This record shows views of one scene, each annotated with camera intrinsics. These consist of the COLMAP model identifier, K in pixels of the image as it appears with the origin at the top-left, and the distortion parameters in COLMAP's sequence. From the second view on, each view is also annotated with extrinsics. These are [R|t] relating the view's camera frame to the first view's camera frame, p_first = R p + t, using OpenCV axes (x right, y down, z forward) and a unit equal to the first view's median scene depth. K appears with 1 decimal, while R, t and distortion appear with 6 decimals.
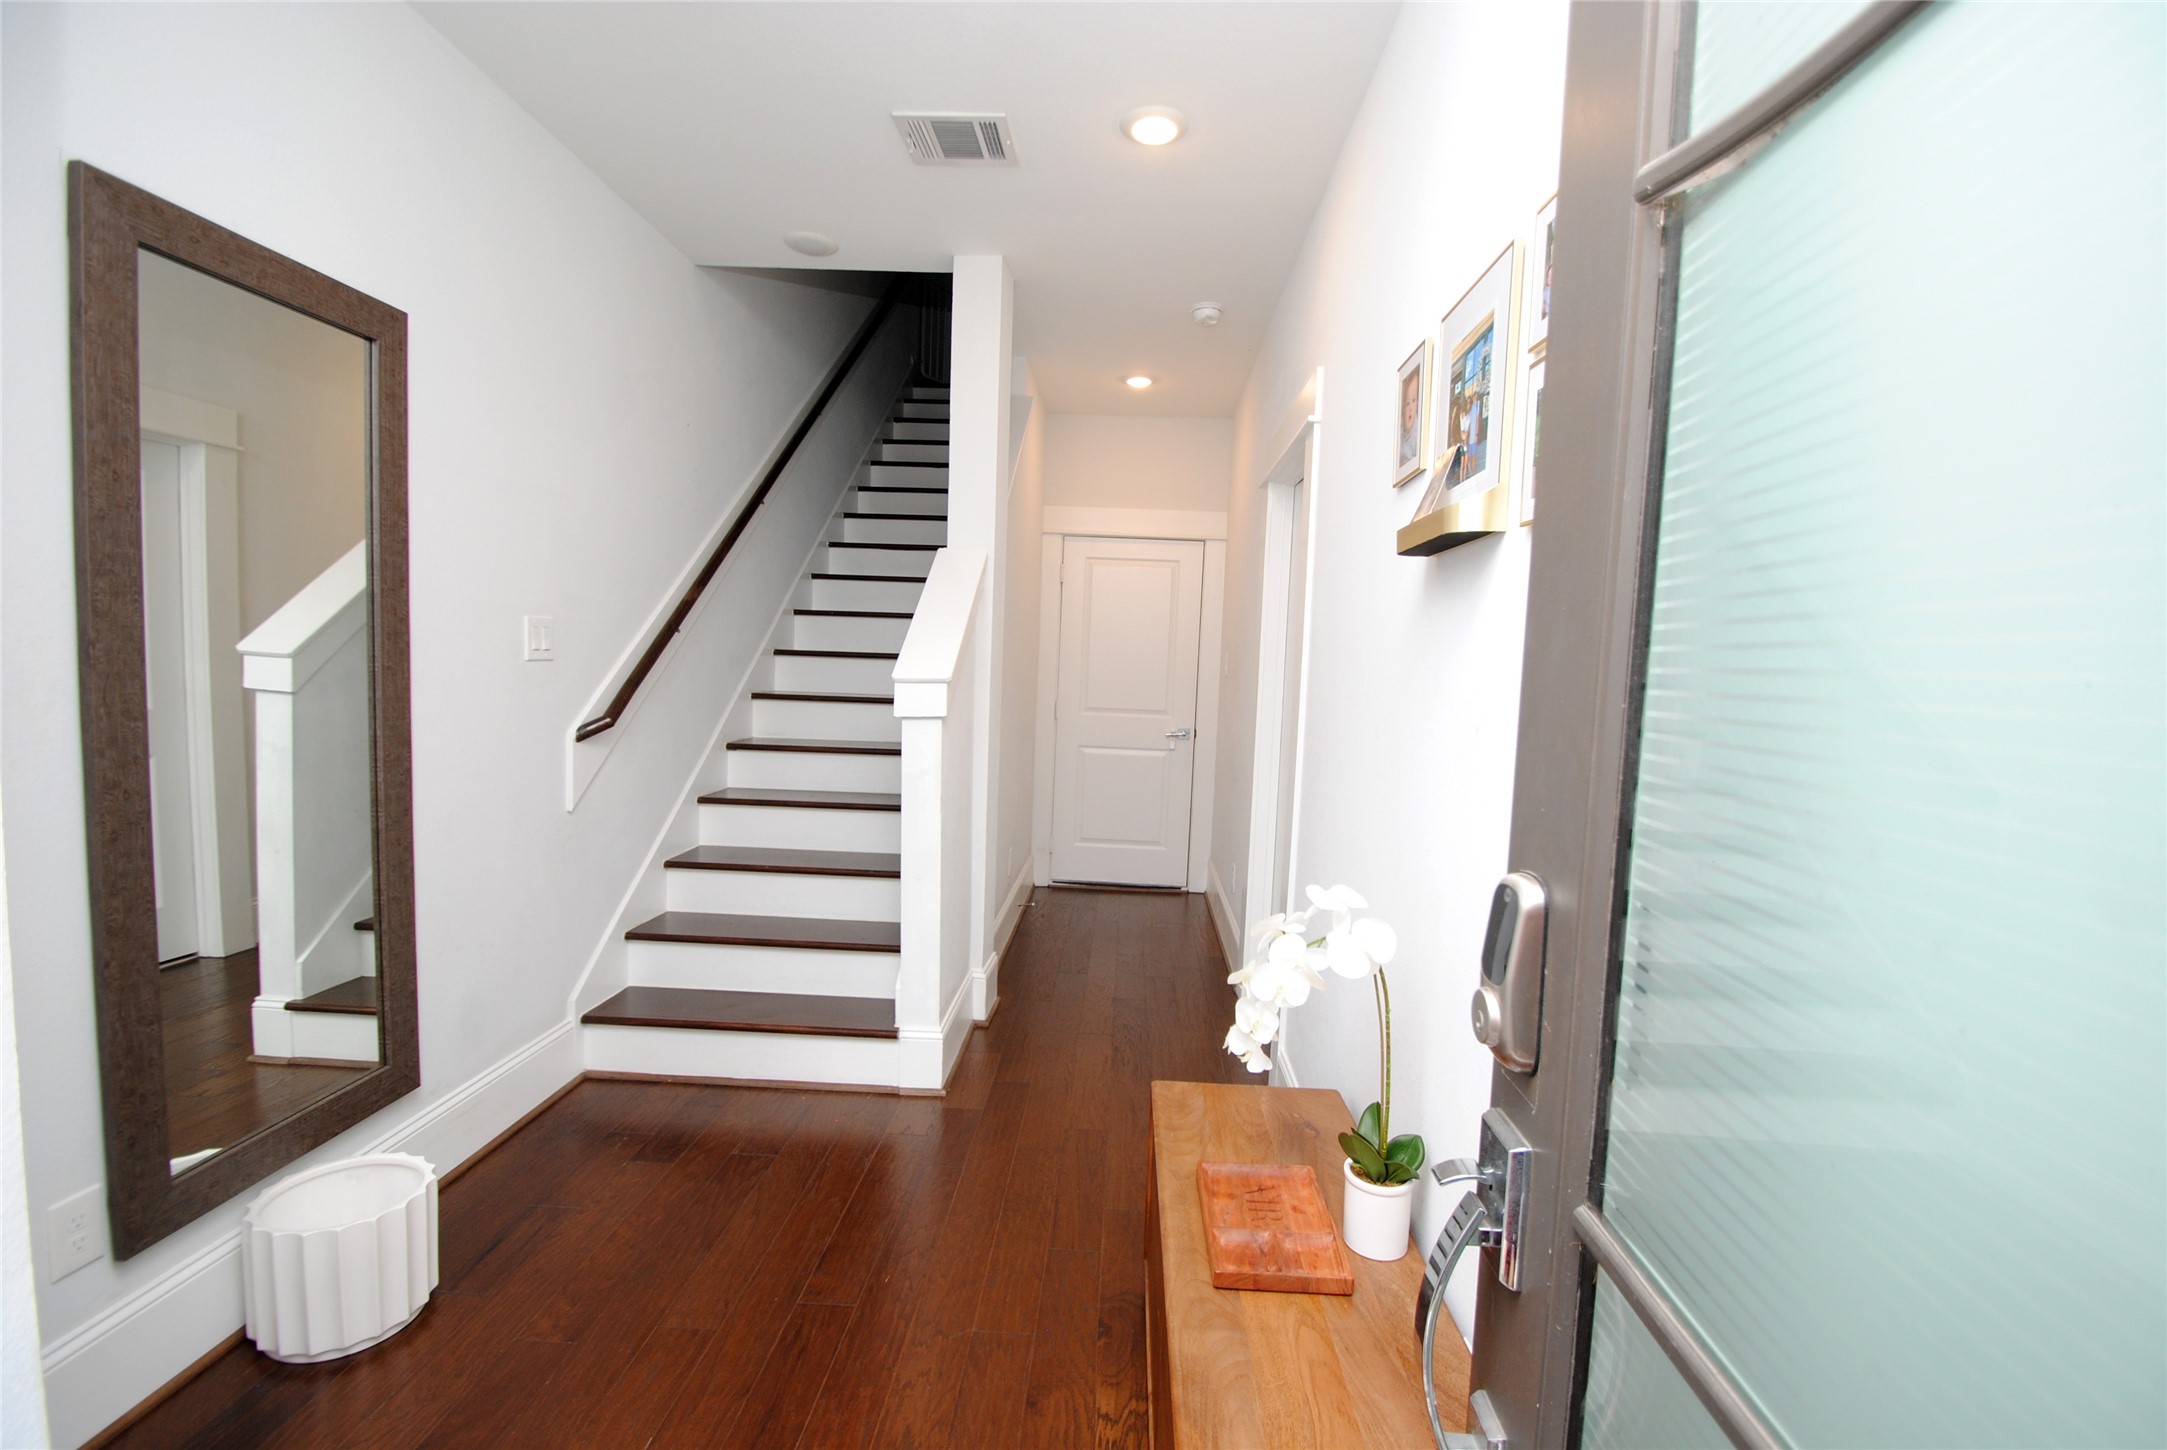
lens RADIAL K [[952.8, 0, 1077.9], [0, 952.8, 729.8], [0, 0, 1]] dist [0.010714, -0.013322]
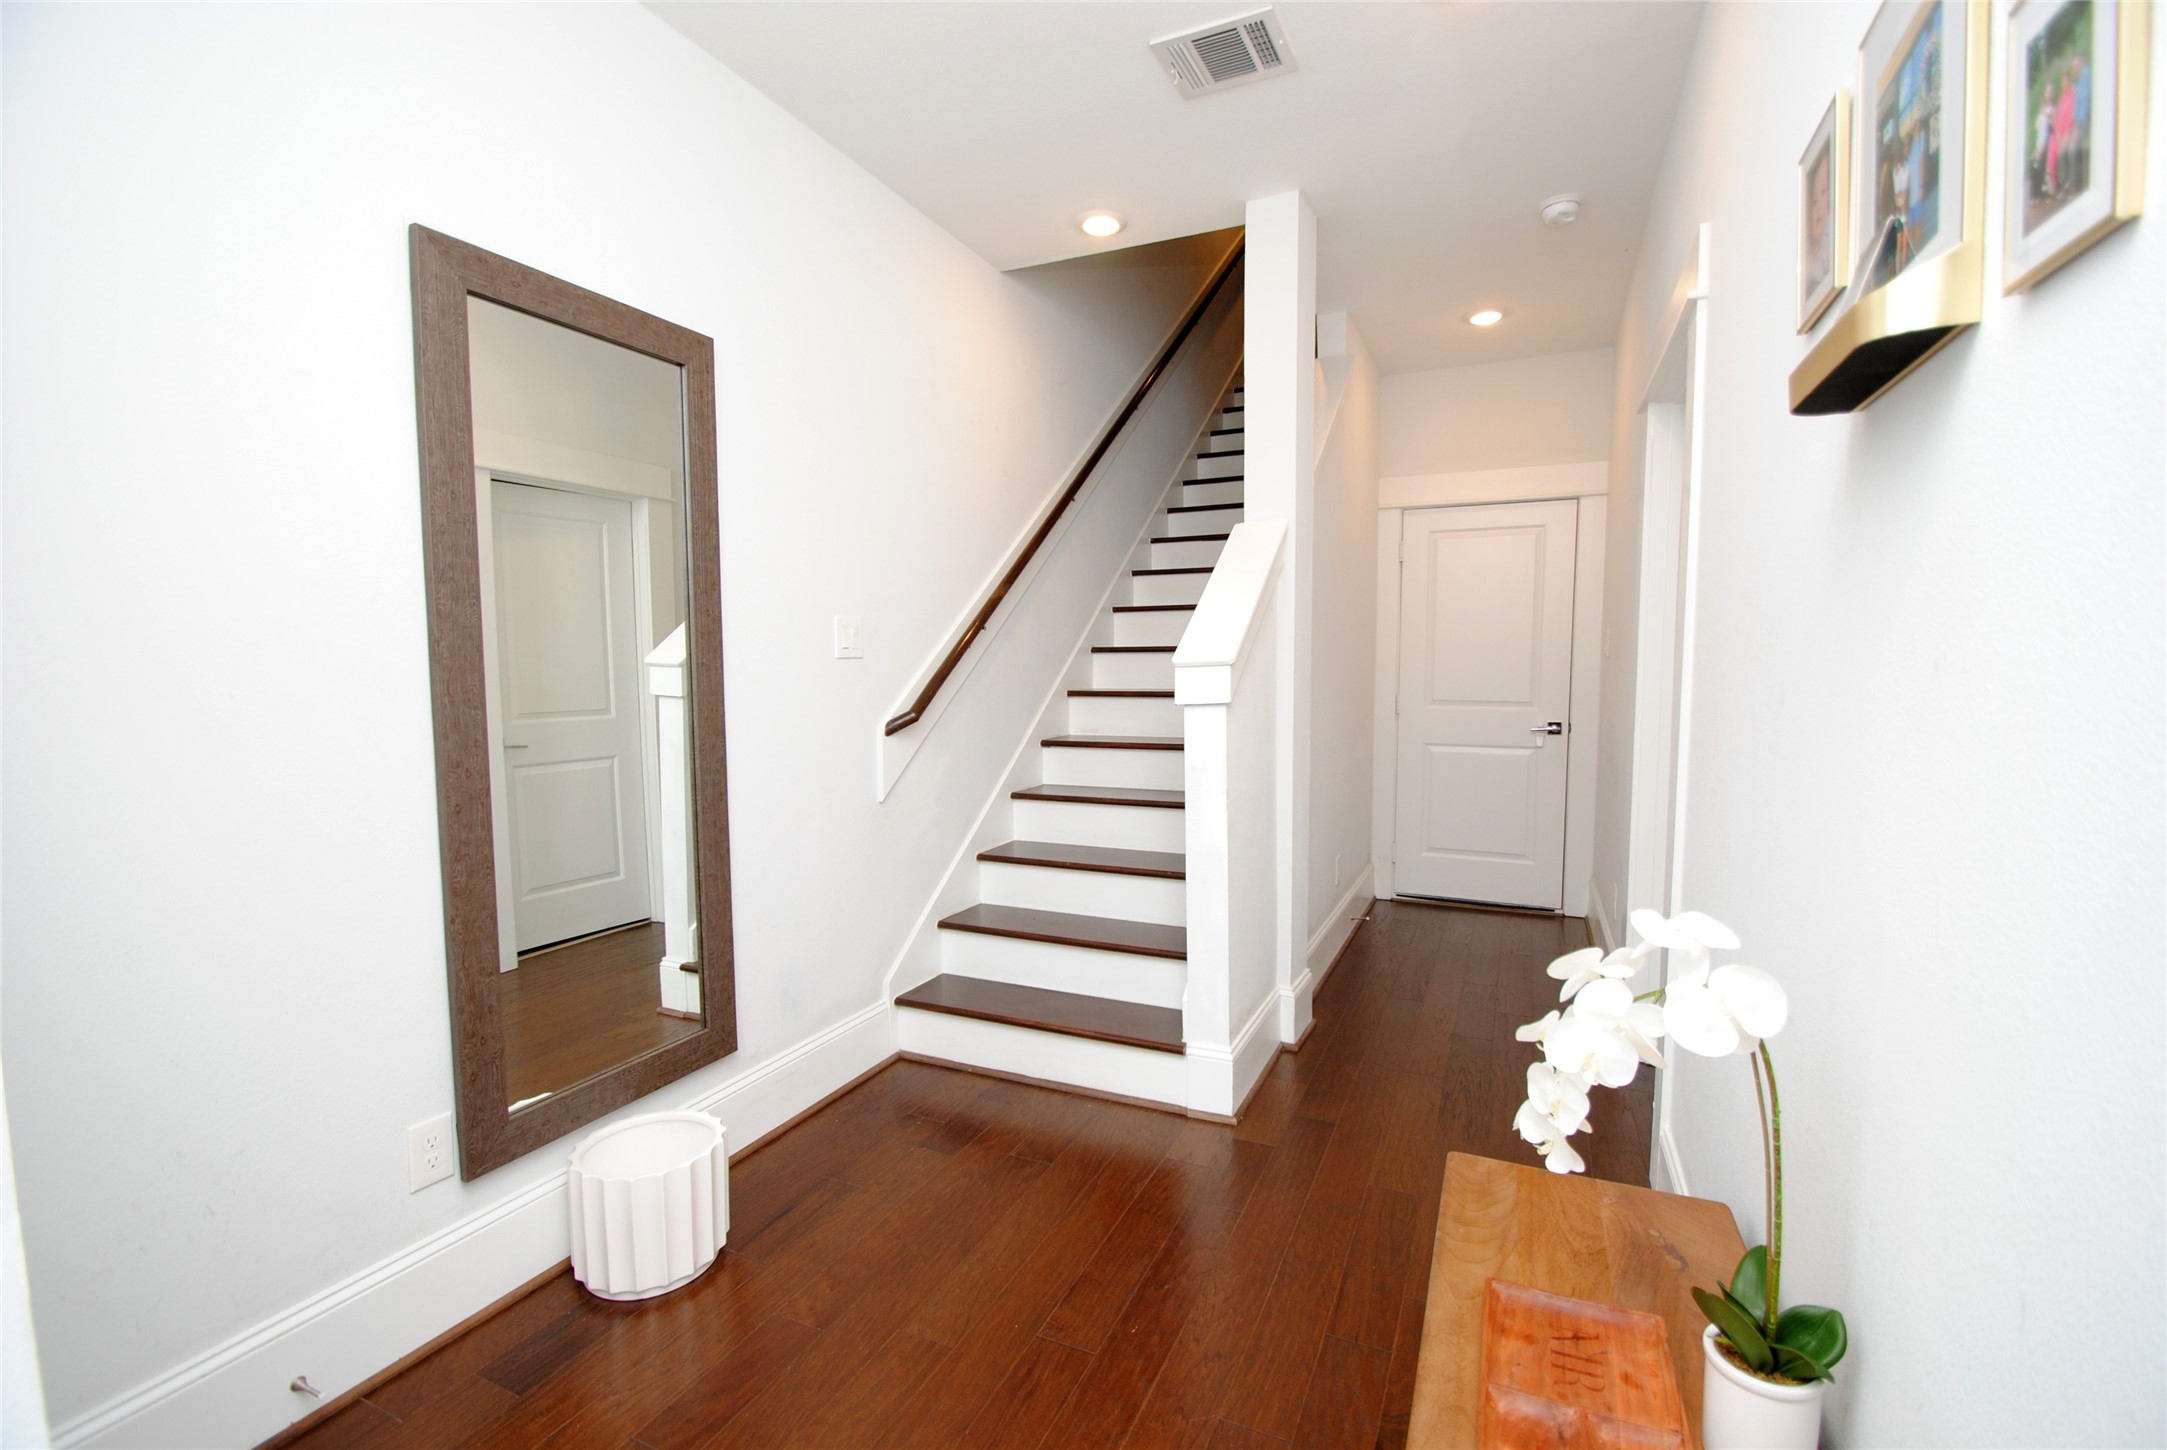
lens RADIAL K [[952.8, 0, 1080.8], [0, 952.8, 728.3], [0, 0, 1]] dist [0.010714, -0.013322]
pose [[0.929457, -0.012954, -0.368704, 0.083923], [0.009716, 0.999896, -0.010639, 0.024647], [0.368803, 0.006306, 0.929486, 0.147183]]
